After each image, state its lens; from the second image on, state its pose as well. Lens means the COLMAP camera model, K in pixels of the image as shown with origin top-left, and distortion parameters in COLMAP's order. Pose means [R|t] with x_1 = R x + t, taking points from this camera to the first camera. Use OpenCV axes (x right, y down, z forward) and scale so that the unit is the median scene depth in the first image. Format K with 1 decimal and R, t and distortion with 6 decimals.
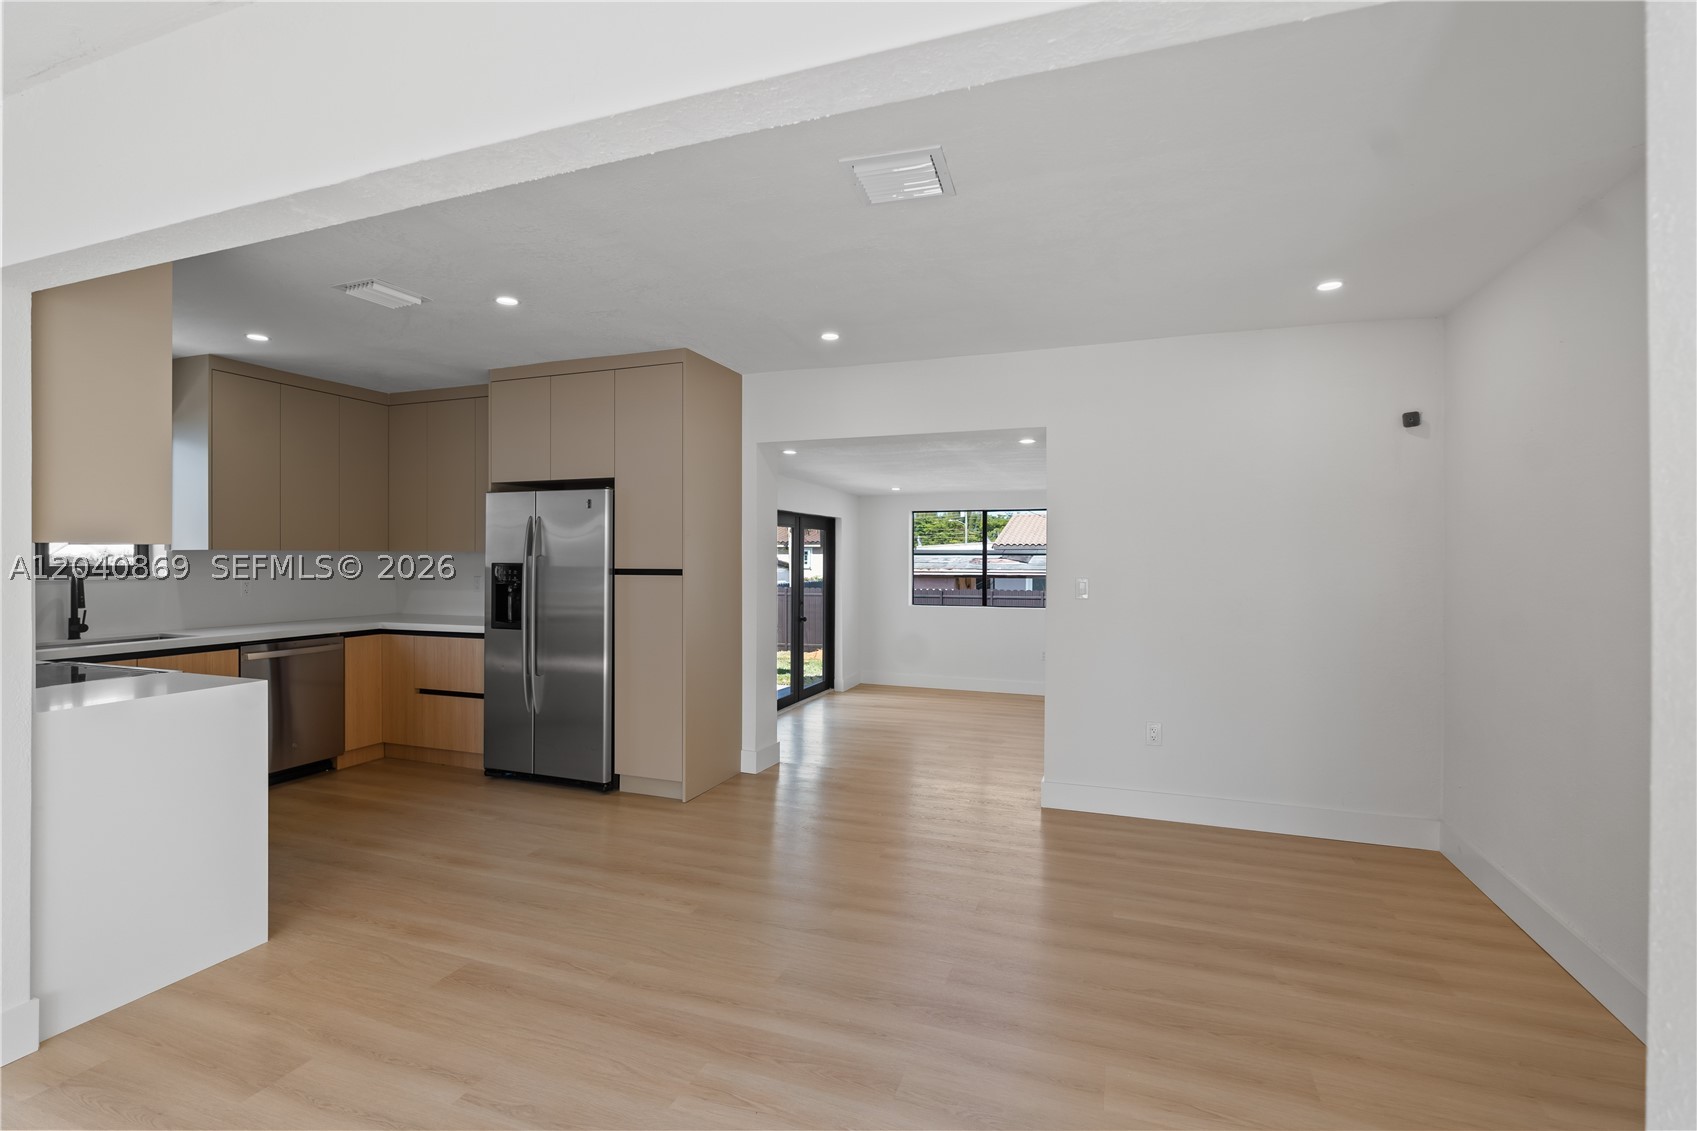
lens RADIAL K [[767.5, 0, 849.1], [0, 767.5, 561.4], [0, 0, 1]] dist [-0.008945, 0.004039]
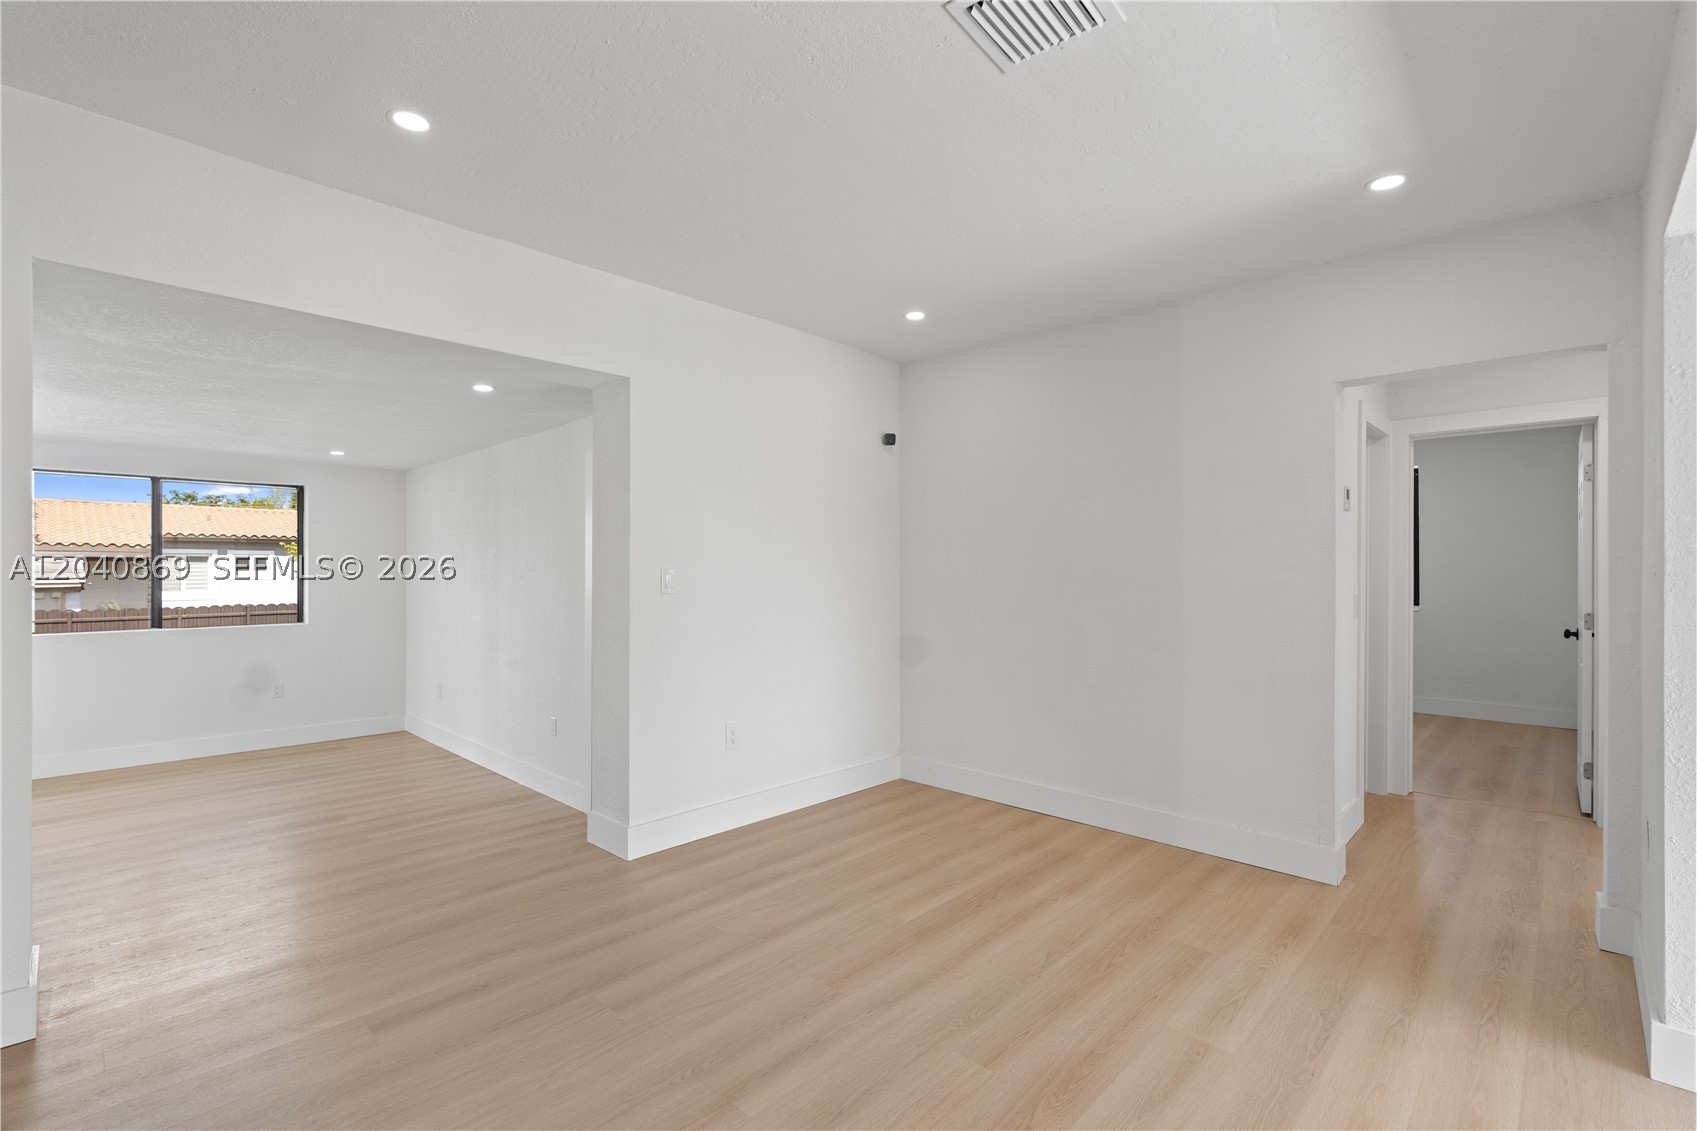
lens RADIAL K [[767.5, 0, 852.0], [0, 767.5, 564.8], [0, 0, 1]] dist [-0.008945, 0.004039]
pose [[0.398685, 0.001923, 0.917086, -0.335079], [0.004033, 0.999984, -0.003851, 0.018867], [-0.917079, 0.005234, 0.398671, 0.422205]]
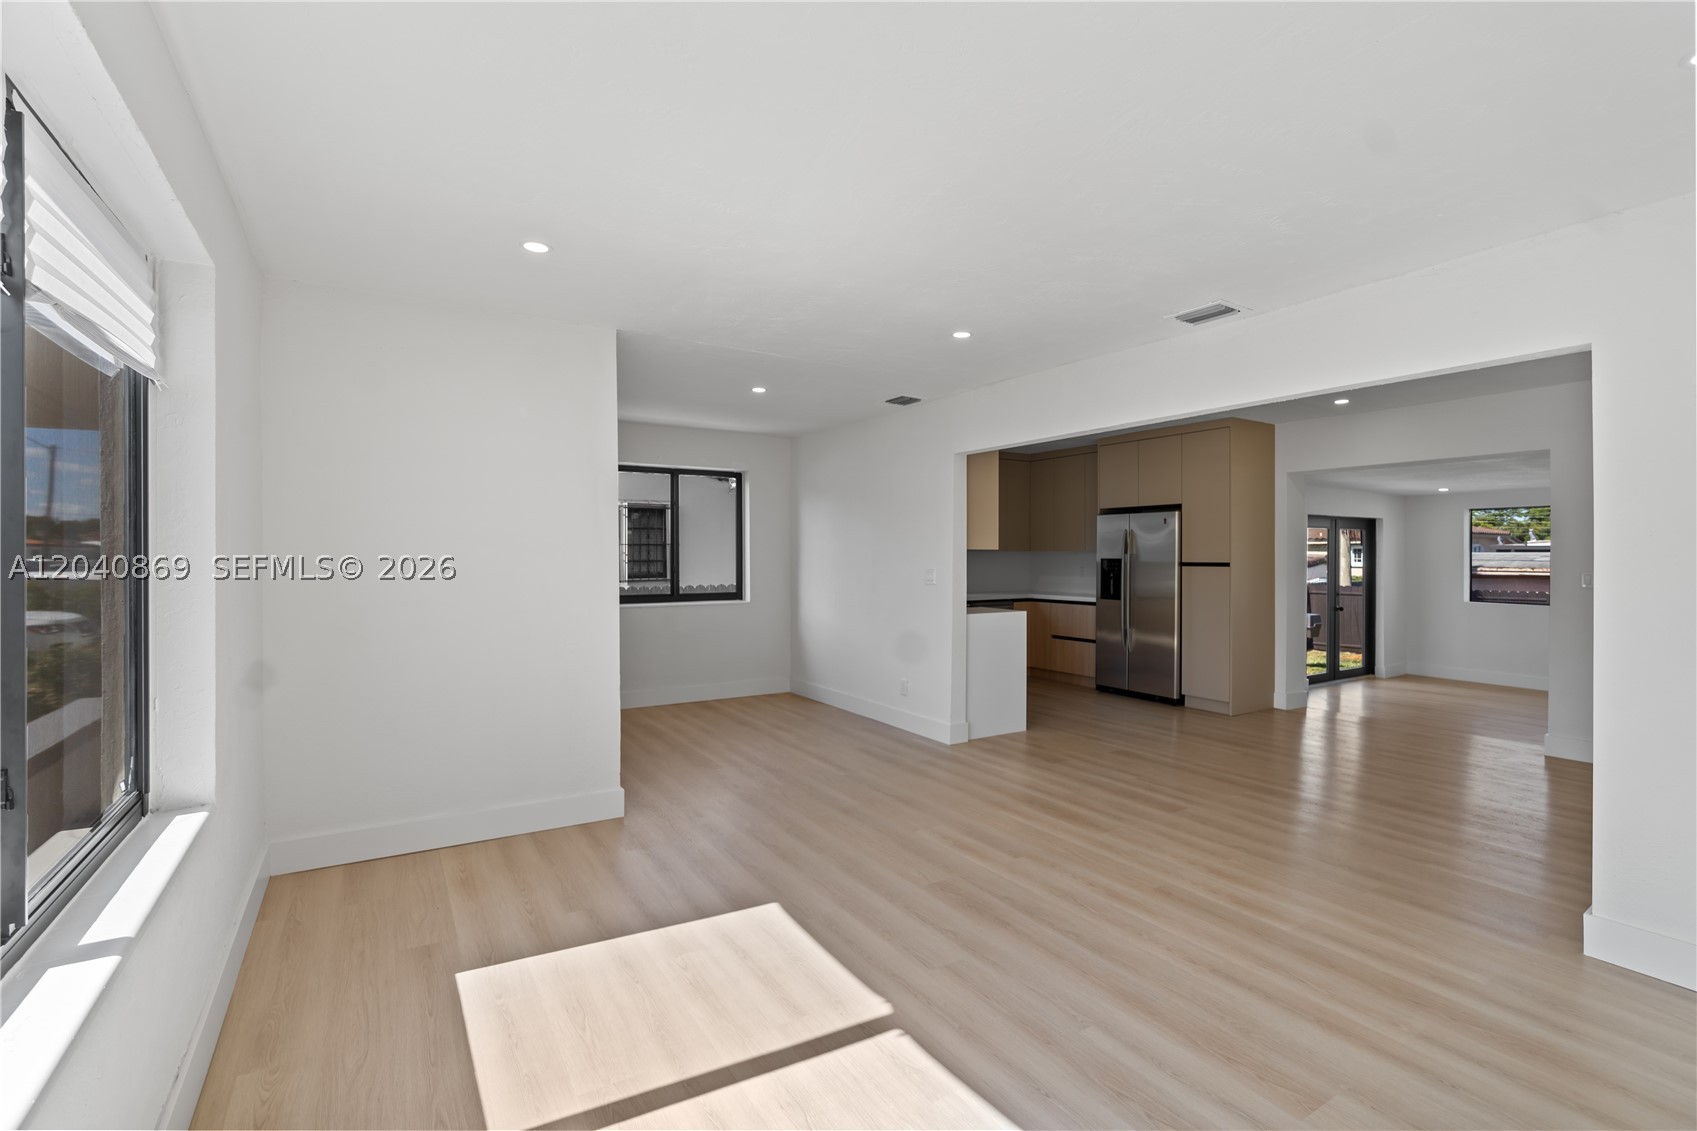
lens RADIAL K [[767.5, 0, 850.7], [0, 767.5, 556.0], [0, 0, 1]] dist [-0.008945, 0.004039]
pose [[0.791651, -0.000504, -0.610974, 0.104650], [-0.001824, 0.999993, -0.003188, 0.002705], [0.610971, 0.003638, 0.791644, -0.600058]]
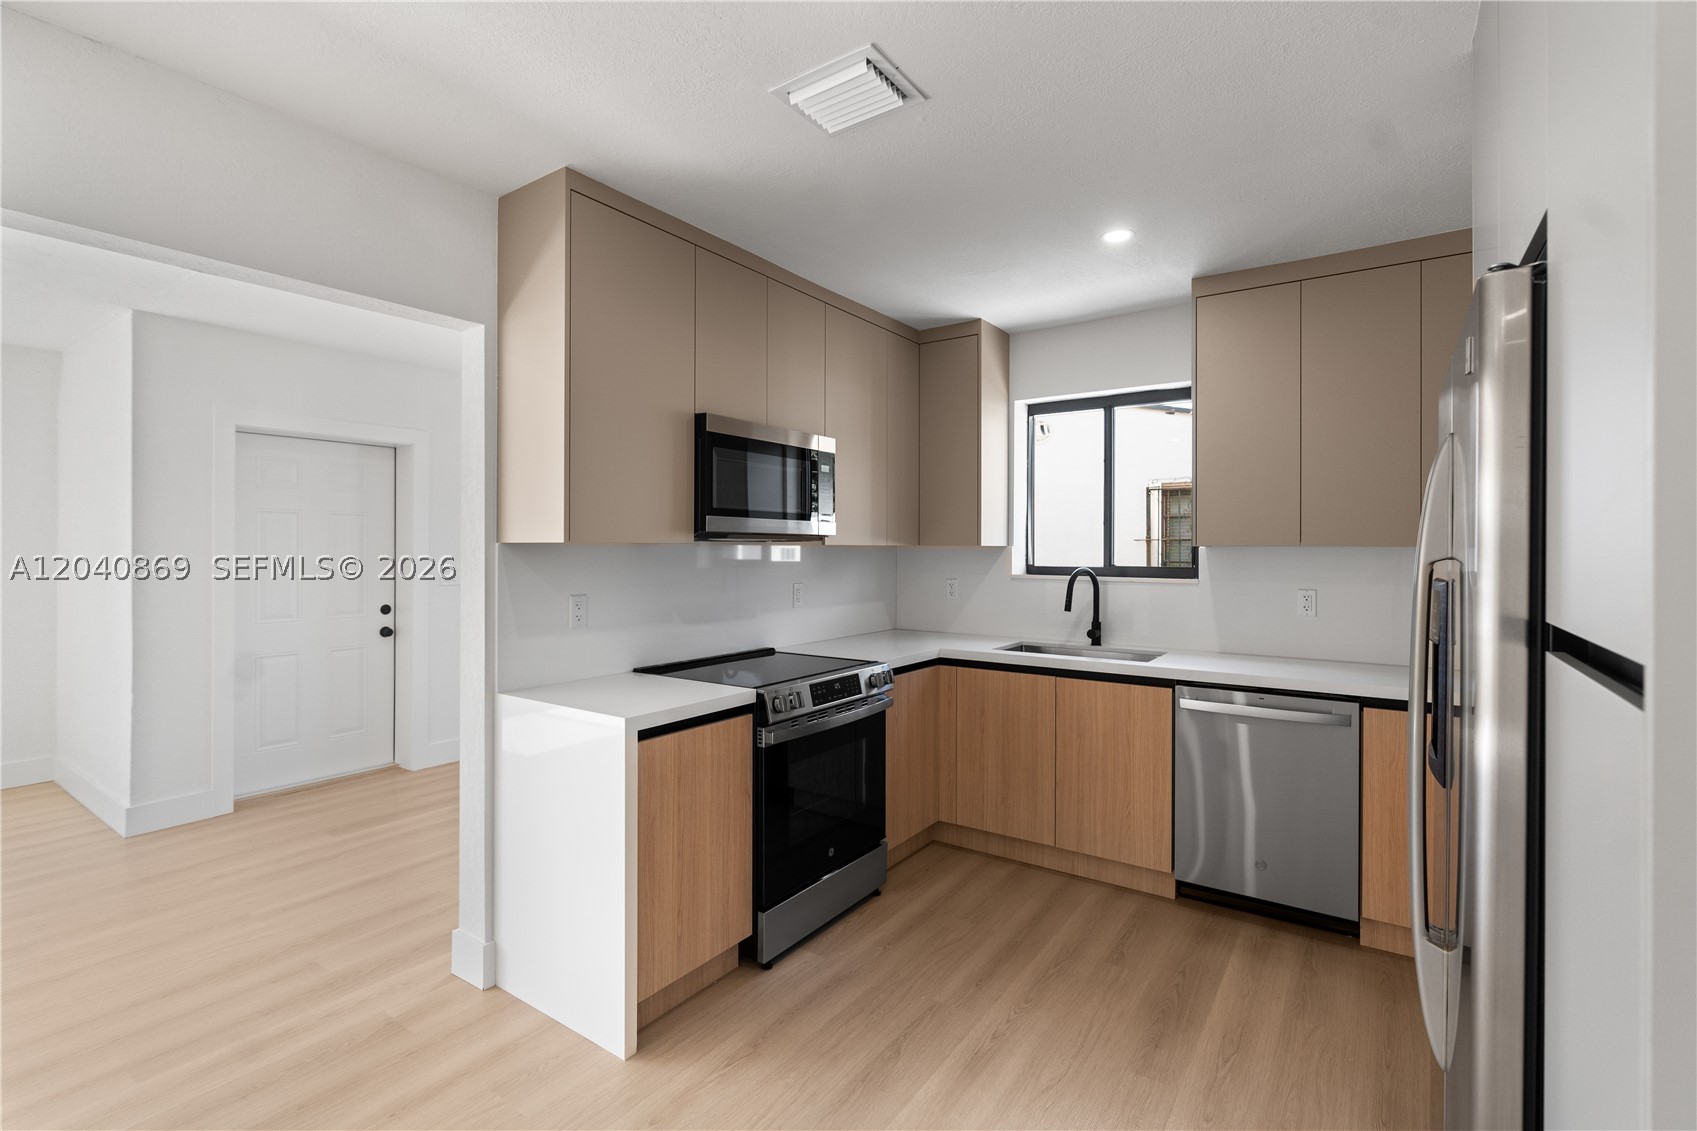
lens RADIAL K [[767.5, 0, 848.4], [0, 767.5, 543.7], [0, 0, 1]] dist [-0.008945, 0.004039]
pose [[-0.252144, -0.010157, -0.967636, -0.043591], [-0.007756, 0.999934, -0.008475, -0.008257], [0.967659, 0.005368, -0.252206, 0.807417]]
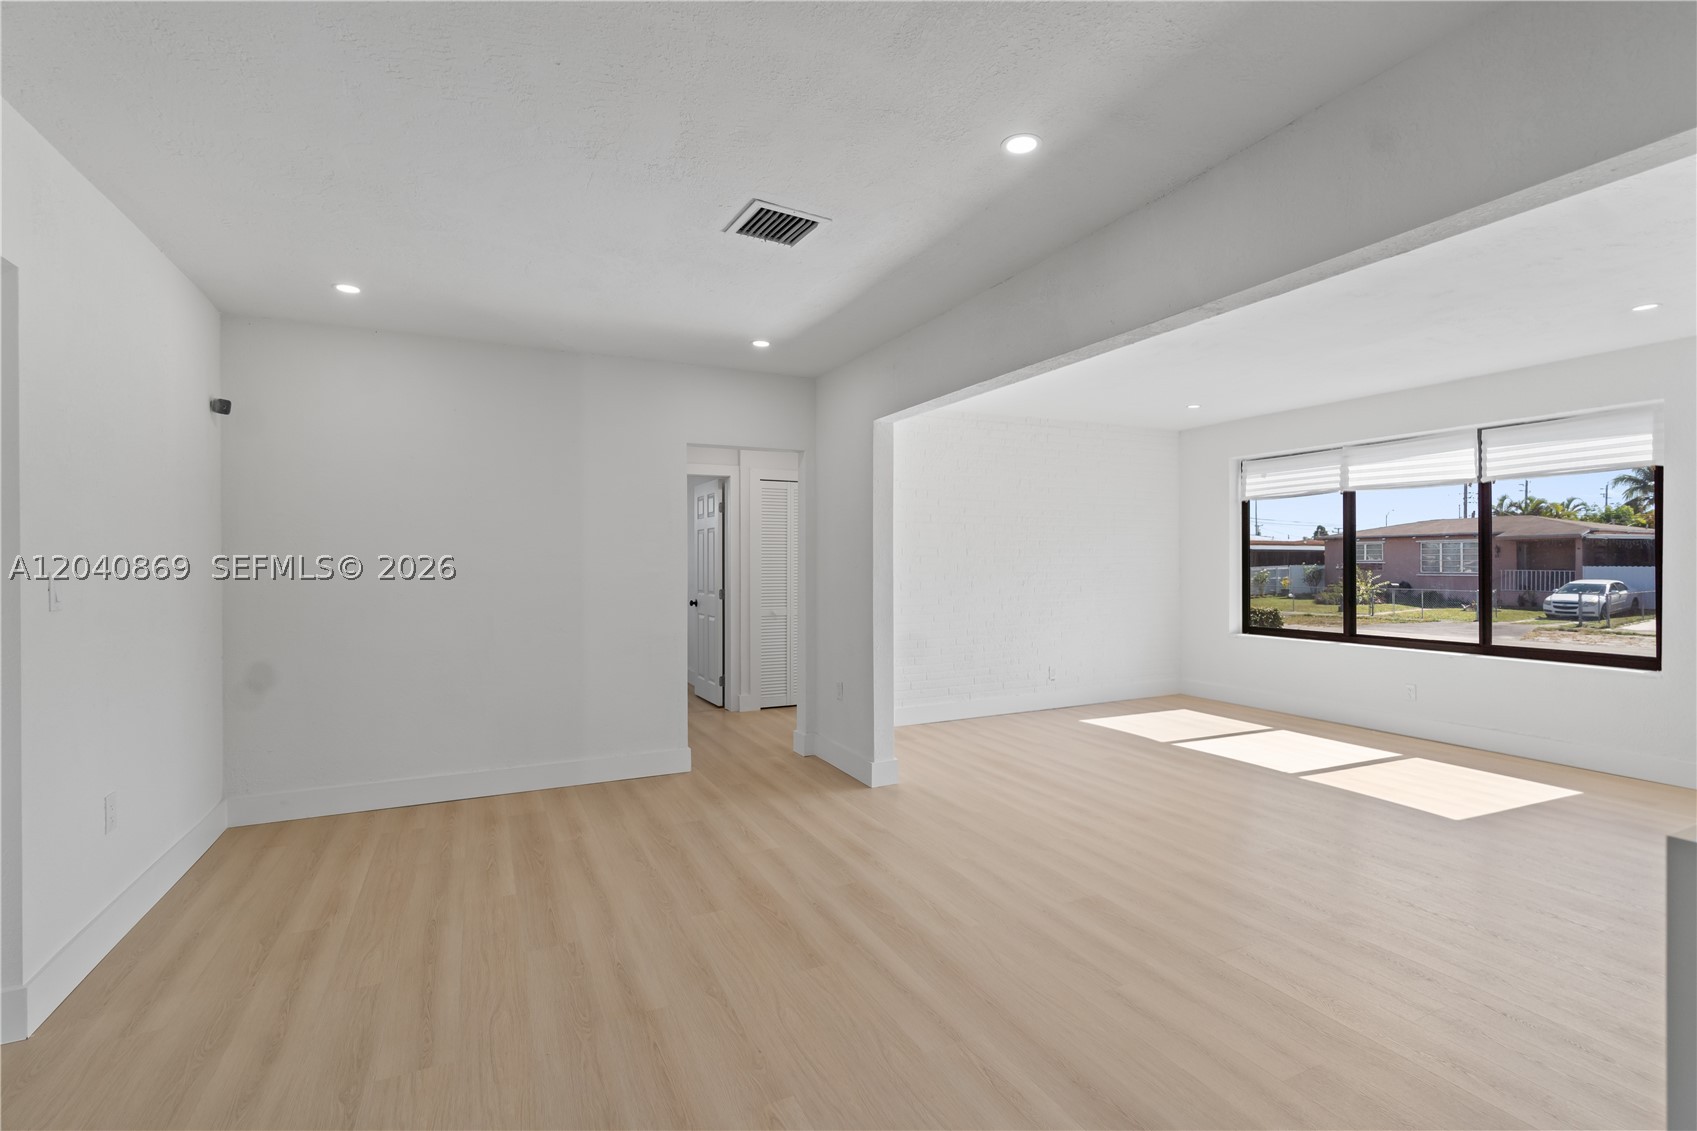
lens RADIAL K [[767.5, 0, 852.8], [0, 767.5, 557.9], [0, 0, 1]] dist [-0.008945, 0.004039]
pose [[-0.726793, 0.001106, 0.686856, -0.418596], [0.001957, 0.999998, 0.000461, 0.011029], [-0.686854, 0.001679, -0.726794, 0.881397]]
